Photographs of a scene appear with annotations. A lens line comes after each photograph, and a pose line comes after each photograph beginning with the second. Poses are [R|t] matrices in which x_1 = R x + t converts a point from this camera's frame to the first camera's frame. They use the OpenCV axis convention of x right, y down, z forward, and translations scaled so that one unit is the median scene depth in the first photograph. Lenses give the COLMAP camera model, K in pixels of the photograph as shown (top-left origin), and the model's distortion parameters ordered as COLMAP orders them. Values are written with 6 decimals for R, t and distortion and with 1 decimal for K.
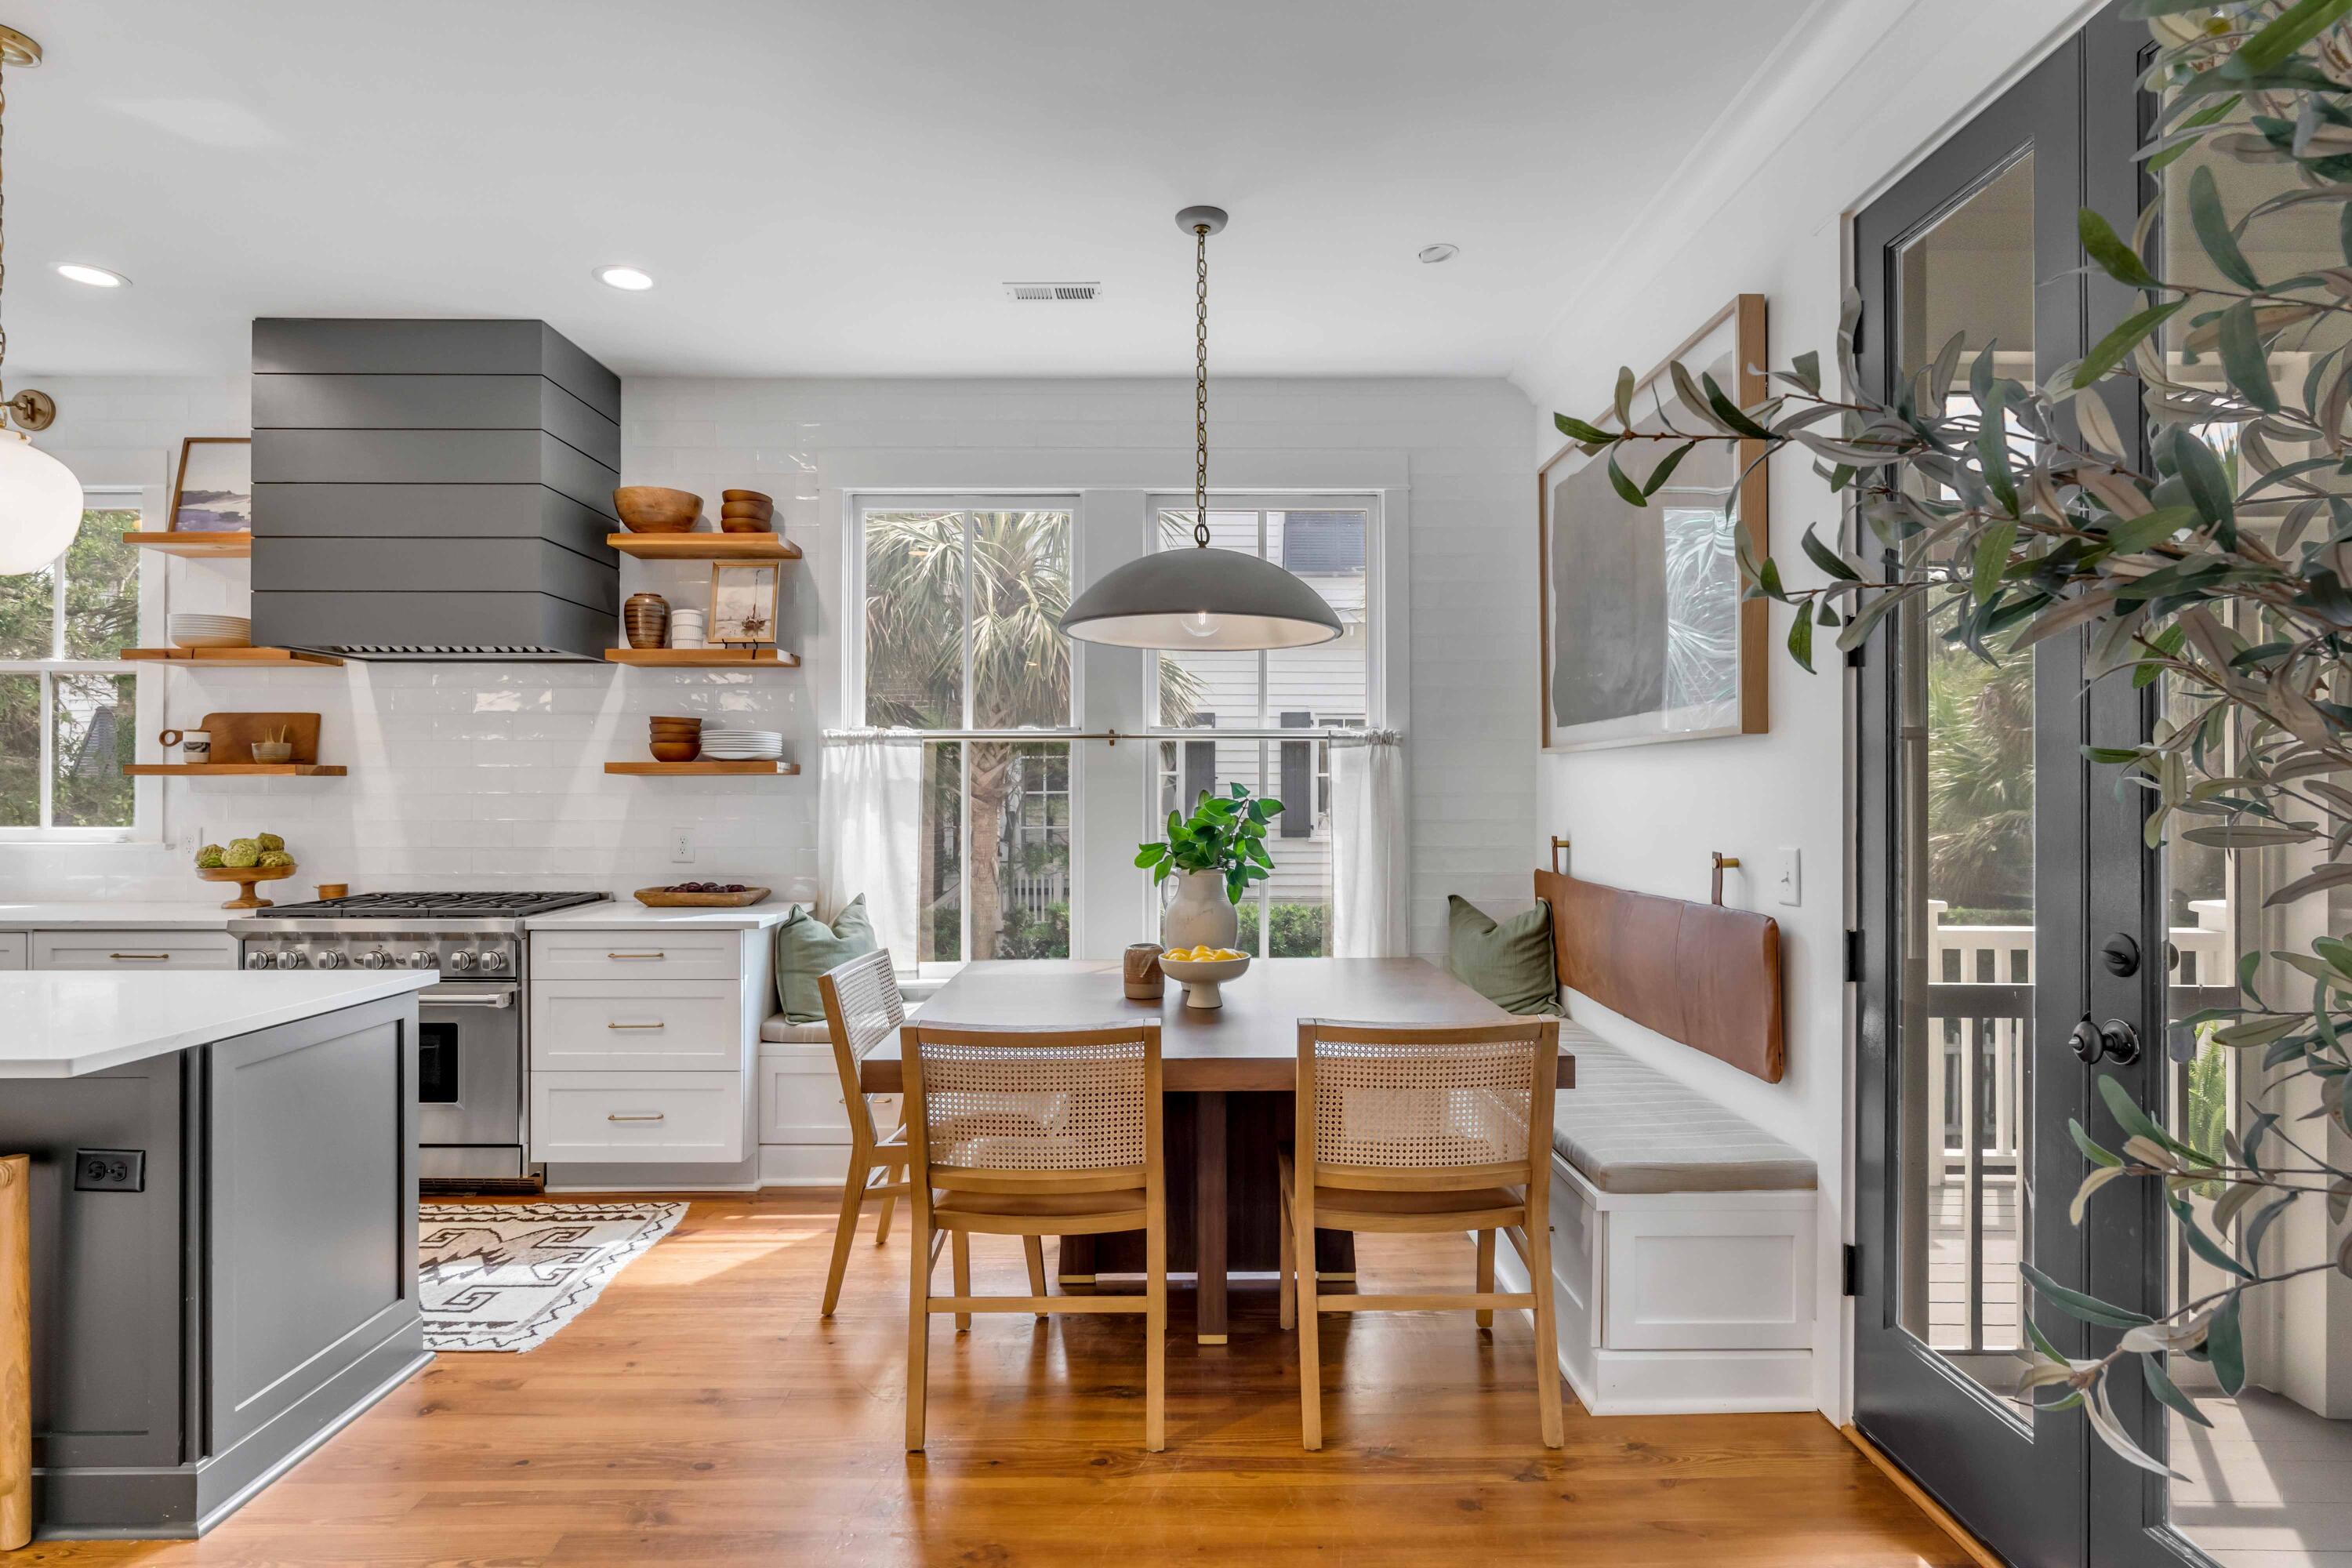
lens RADIAL K [[1073.9, 0, 1180.2], [0, 1073.9, 785.7], [0, 0, 1]] dist [-0.005123, -0.000070]
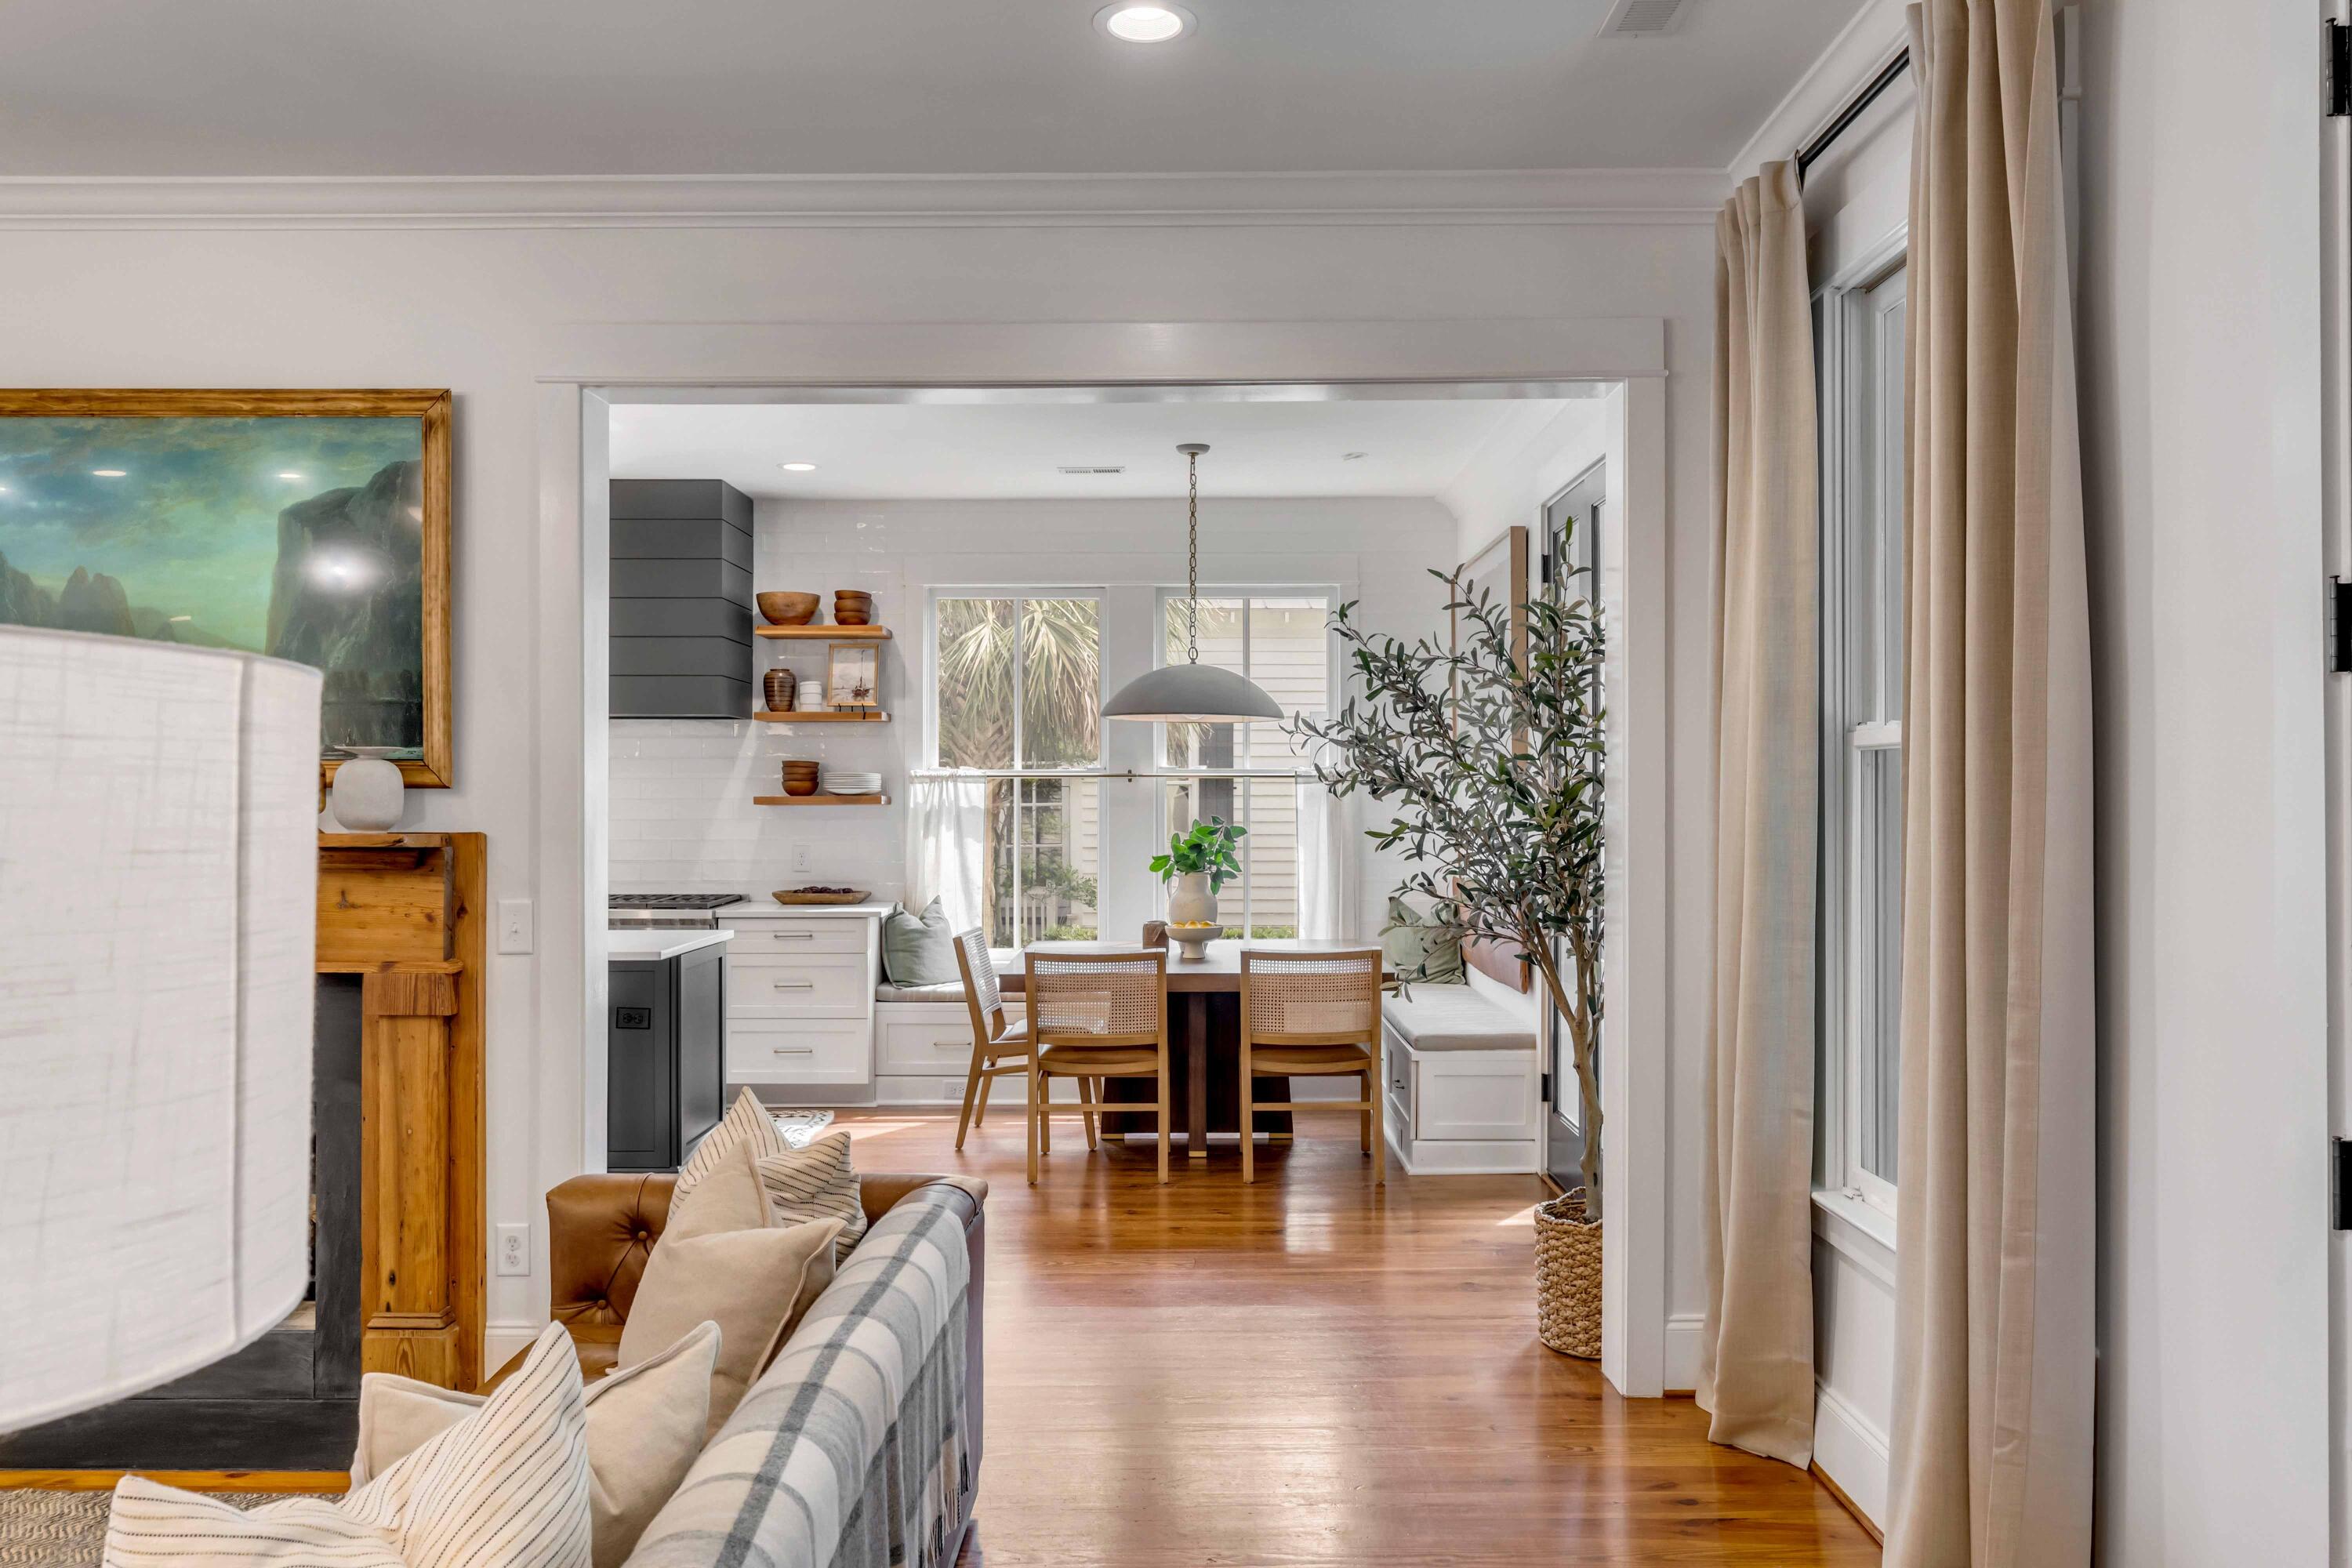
lens RADIAL K [[1221.9, 0, 1175.5], [0, 1221.9, 795.7], [0, 0, 1]] dist [0.005408, 0.000421]
pose [[0.999915, -0.000335, -0.013004, 0.013432], [0.000299, 0.999996, -0.002804, -0.019897], [0.013005, 0.002800, 0.999912, -0.569517]]
